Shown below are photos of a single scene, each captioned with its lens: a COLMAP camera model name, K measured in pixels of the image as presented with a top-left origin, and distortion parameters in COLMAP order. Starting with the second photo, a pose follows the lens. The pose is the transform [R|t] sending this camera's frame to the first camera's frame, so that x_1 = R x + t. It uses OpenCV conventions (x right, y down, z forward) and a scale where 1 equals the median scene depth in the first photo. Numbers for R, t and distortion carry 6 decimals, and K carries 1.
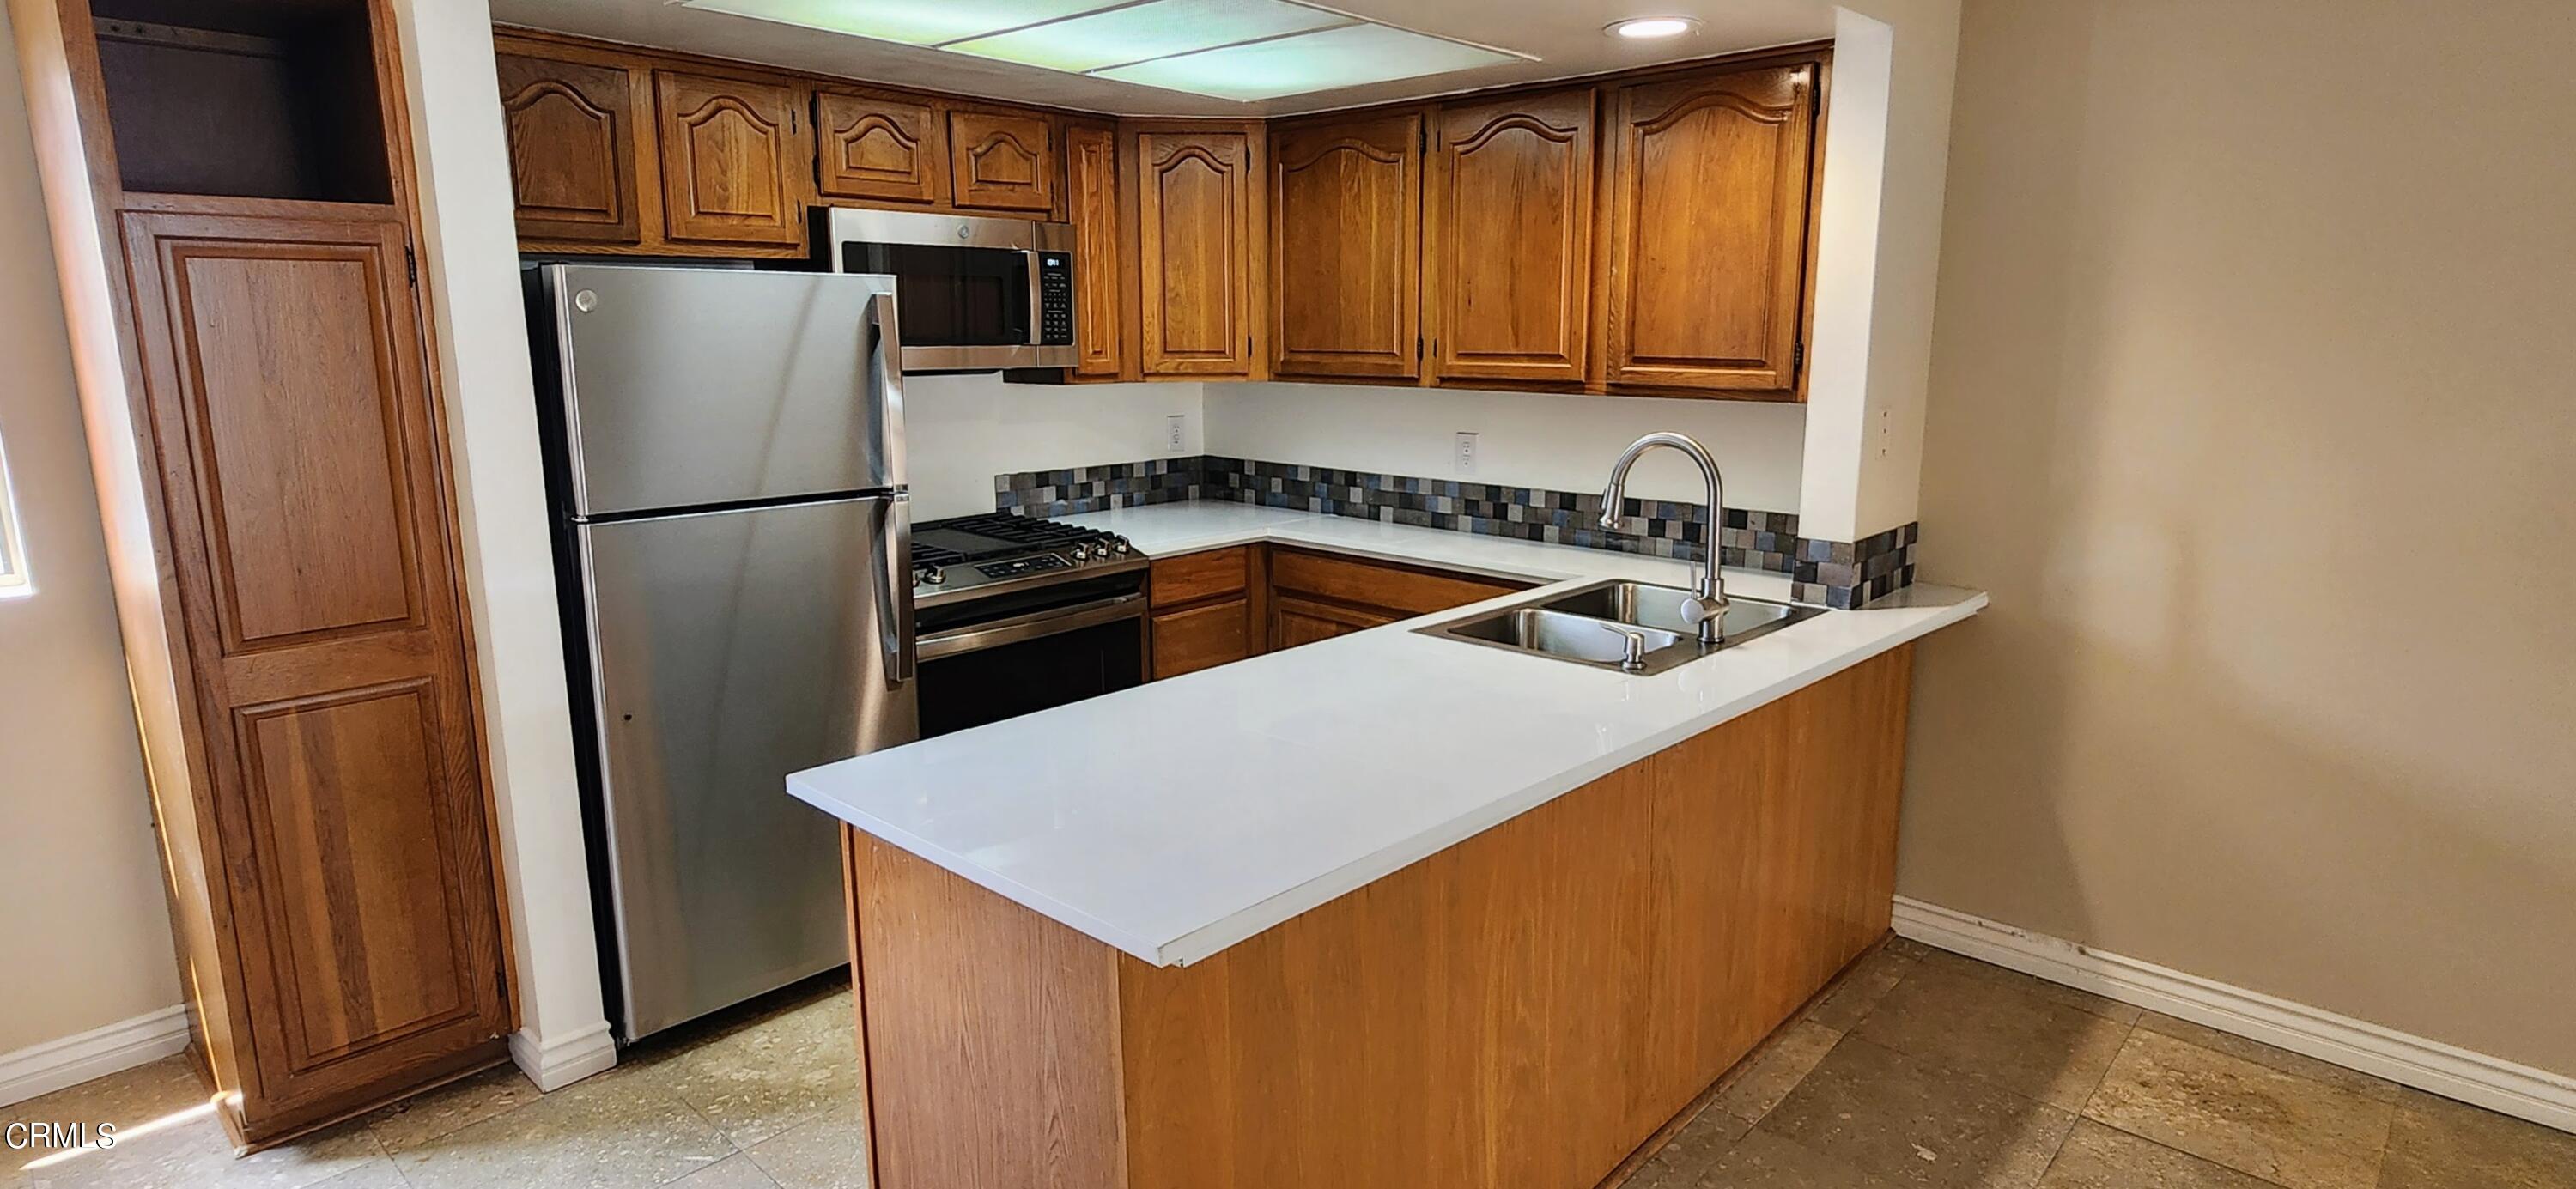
lens RADIAL K [[1377.9, 0, 1304.7], [0, 1377.9, 604.0], [0, 0, 1]] dist [0.005594, -0.000303]
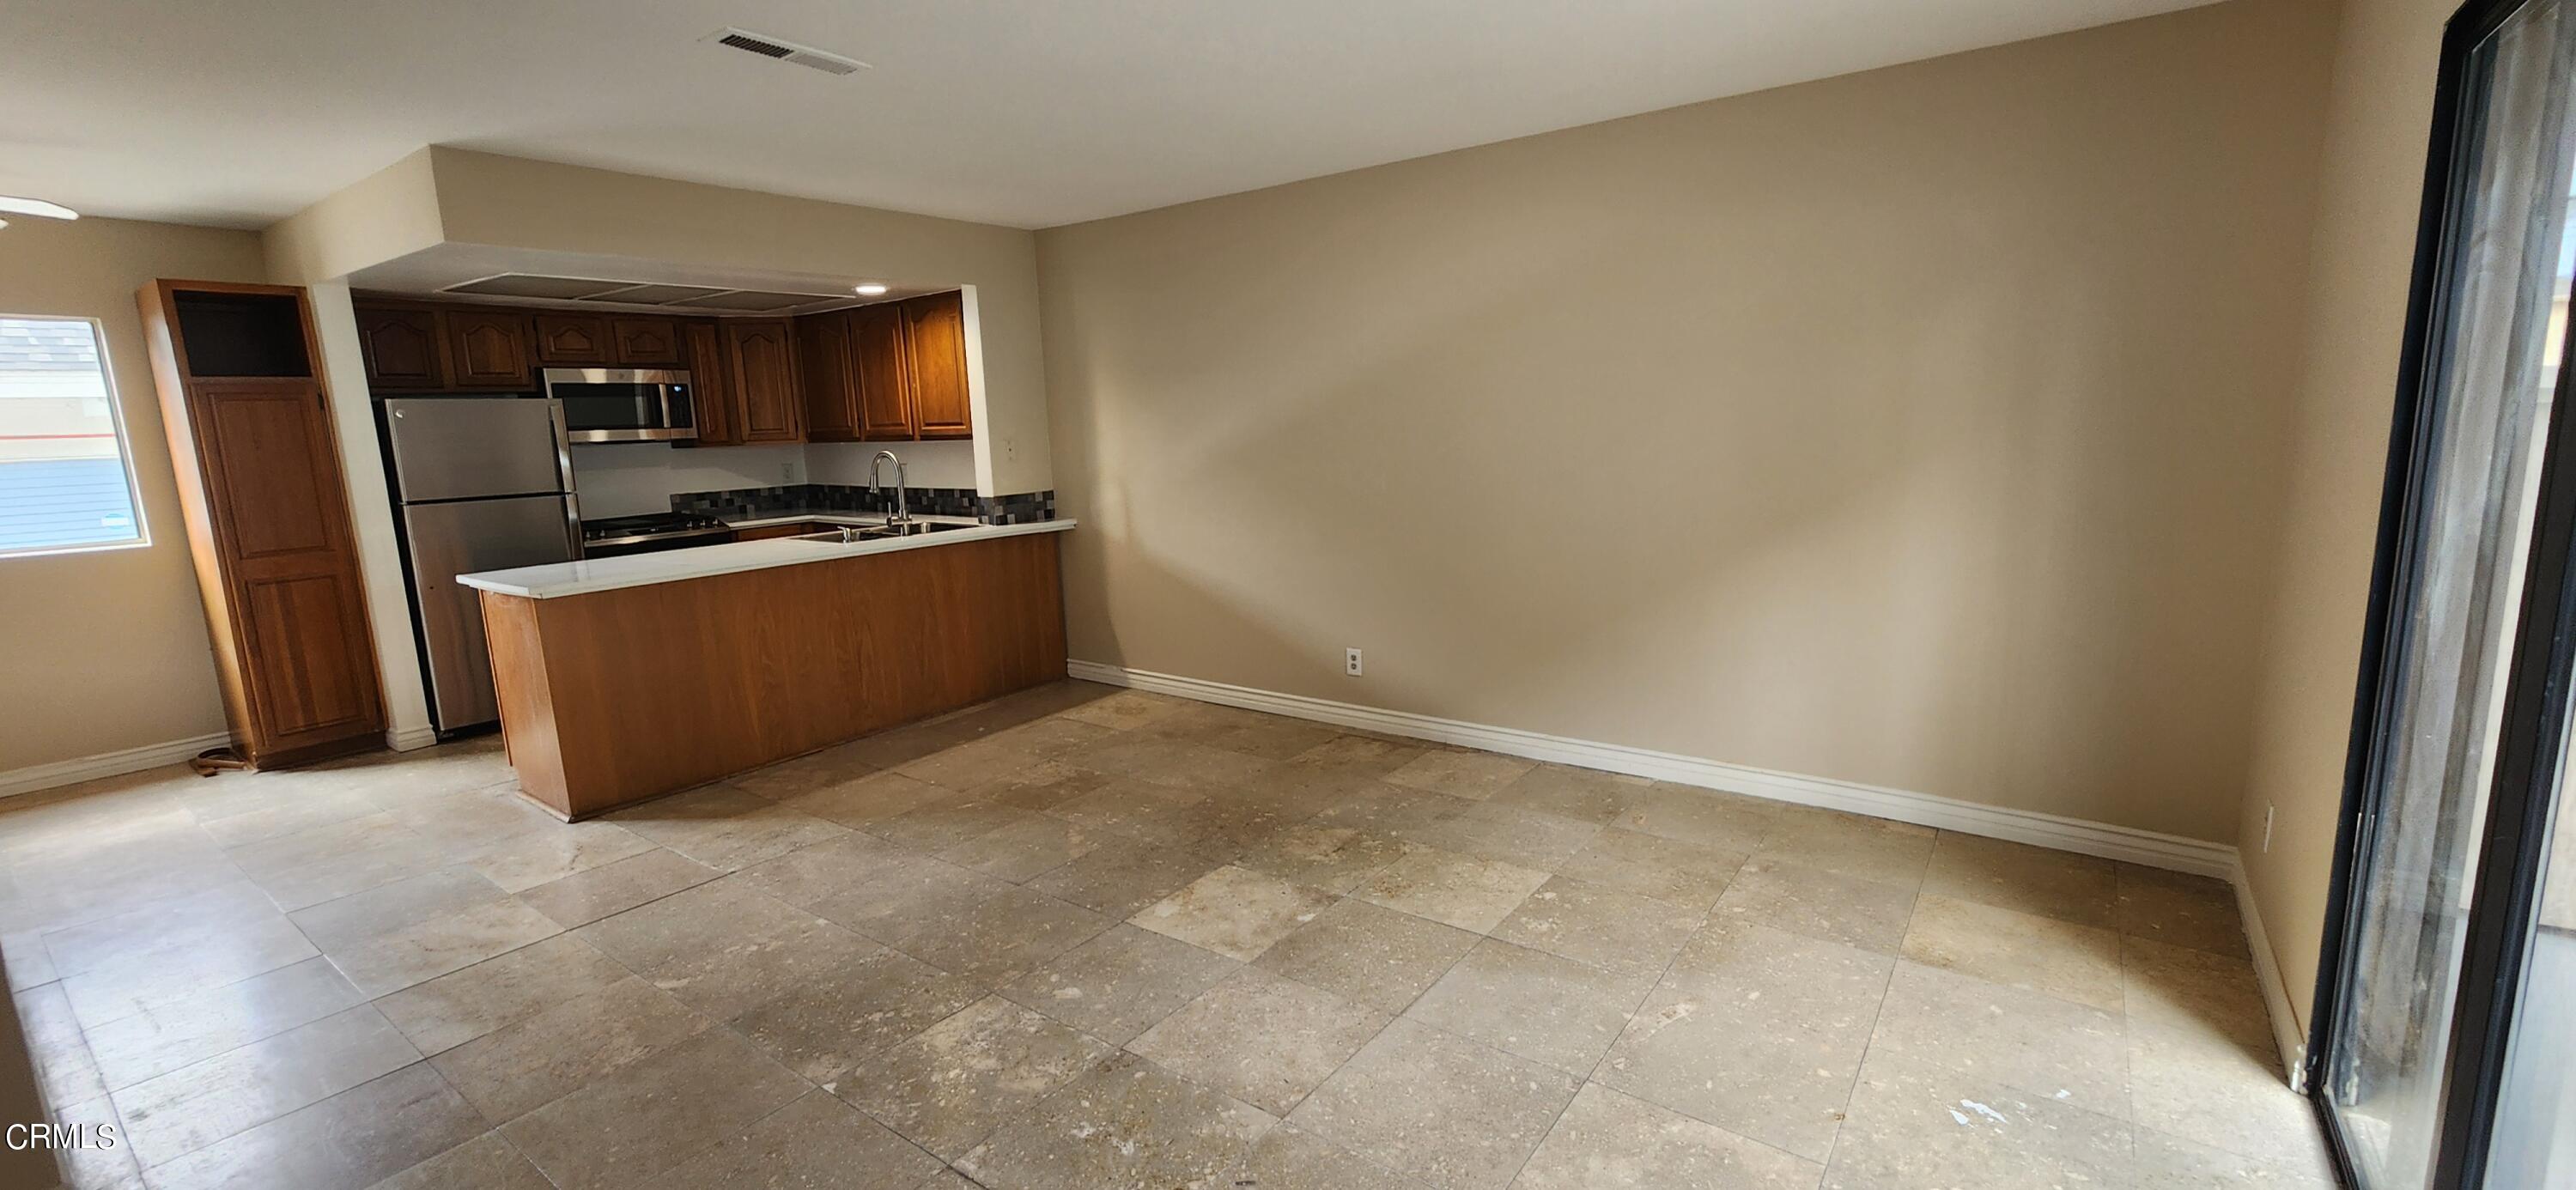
lens RADIAL K [[1058.6, 0, 1304.9], [0, 1058.6, 603.6], [0, 0, 1]] dist [-0.004237, 0.001967]
pose [[0.993050, -0.050410, 0.106353, 0.656826], [0.053349, 0.998264, -0.024970, 0.192067], [-0.104909, 0.030470, 0.994015, -0.781597]]
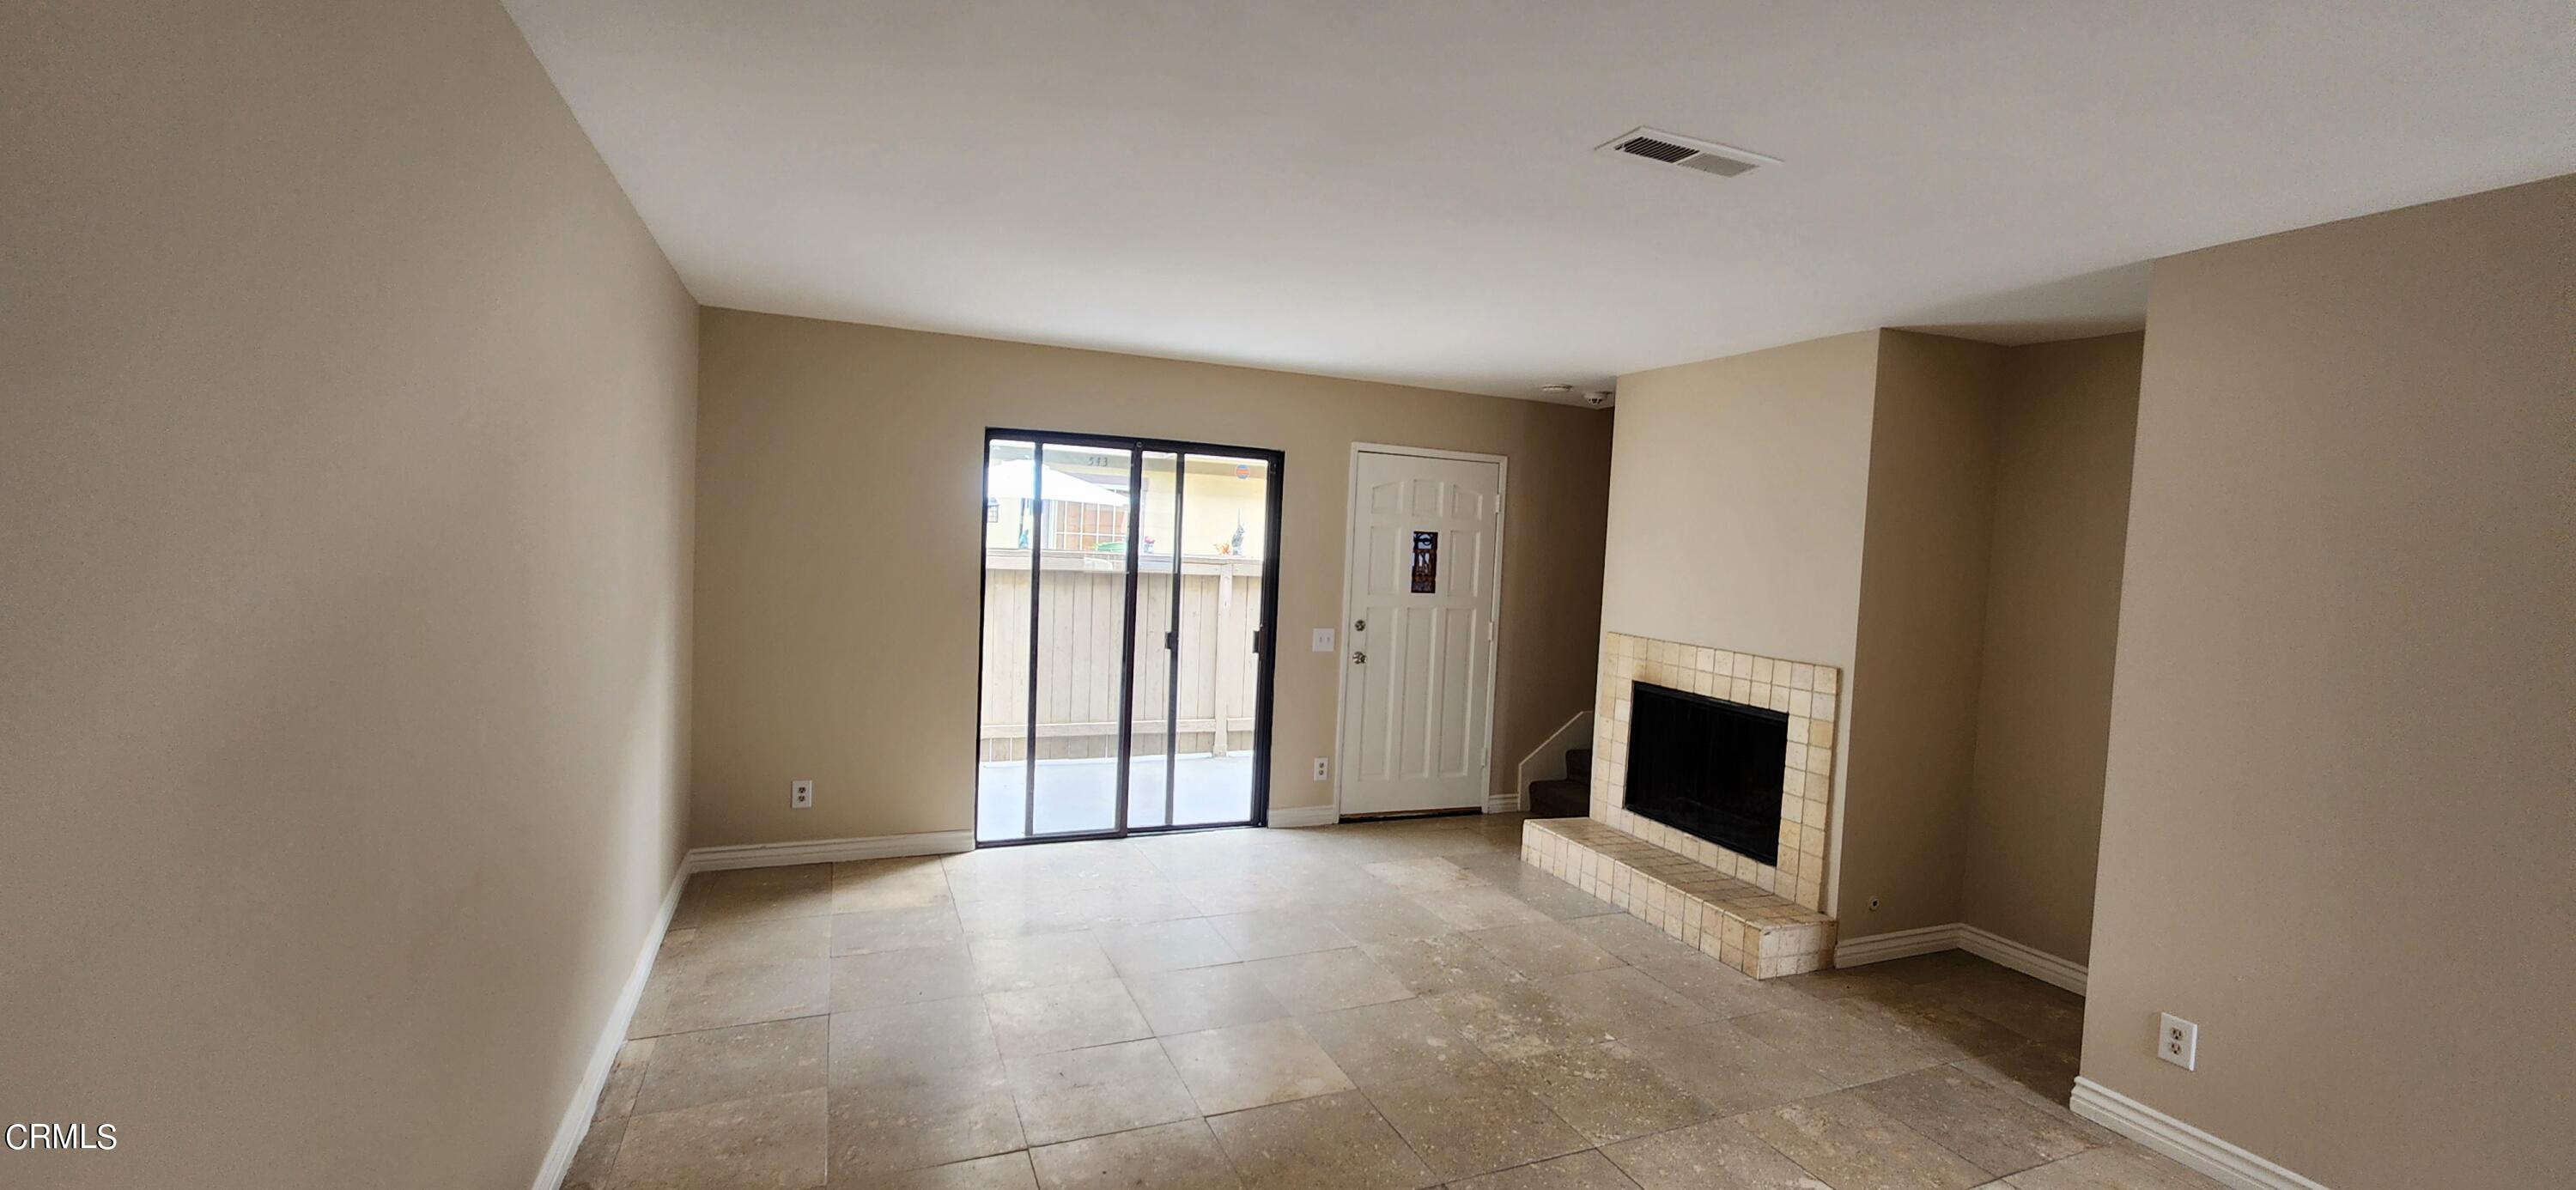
lens RADIAL K [[1058.6, 0, 1302.2], [0, 1058.6, 596.7], [0, 0, 1]] dist [-0.004237, 0.001967]
pose [[-0.914213, -0.059463, 0.400847, 0.293444], [0.037536, 0.972496, 0.229873, -0.178623], [-0.403492, 0.225200, -0.886837, 0.870017]]
